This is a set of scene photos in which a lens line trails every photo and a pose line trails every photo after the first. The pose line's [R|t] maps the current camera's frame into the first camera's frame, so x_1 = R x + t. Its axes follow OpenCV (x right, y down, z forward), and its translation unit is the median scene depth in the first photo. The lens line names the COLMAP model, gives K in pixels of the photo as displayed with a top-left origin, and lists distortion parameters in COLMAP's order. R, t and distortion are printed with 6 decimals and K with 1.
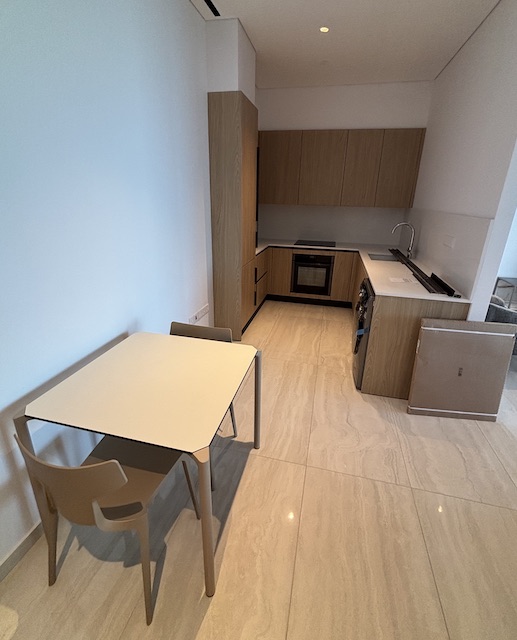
lens RADIAL K [[303.9, 0, 259.2], [0, 303.9, 300.6], [0, 0, 1]] dist [0.000366, -0.000248]
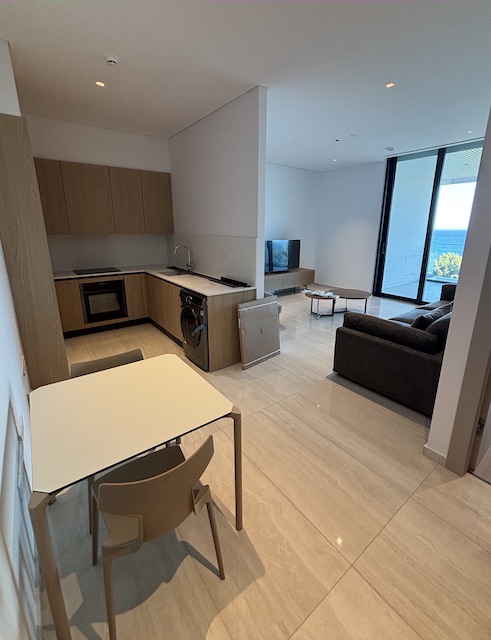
lens RADIAL K [[295.7, 0, 247.0], [0, 295.7, 304.3], [0, 0, 1]] dist [-0.000157, -0.000239]
pose [[0.631002, -0.219818, 0.743987, -0.499067], [0.263890, 0.962647, 0.060608, -0.017320], [-0.729519, 0.158087, 0.665440, -0.010794]]
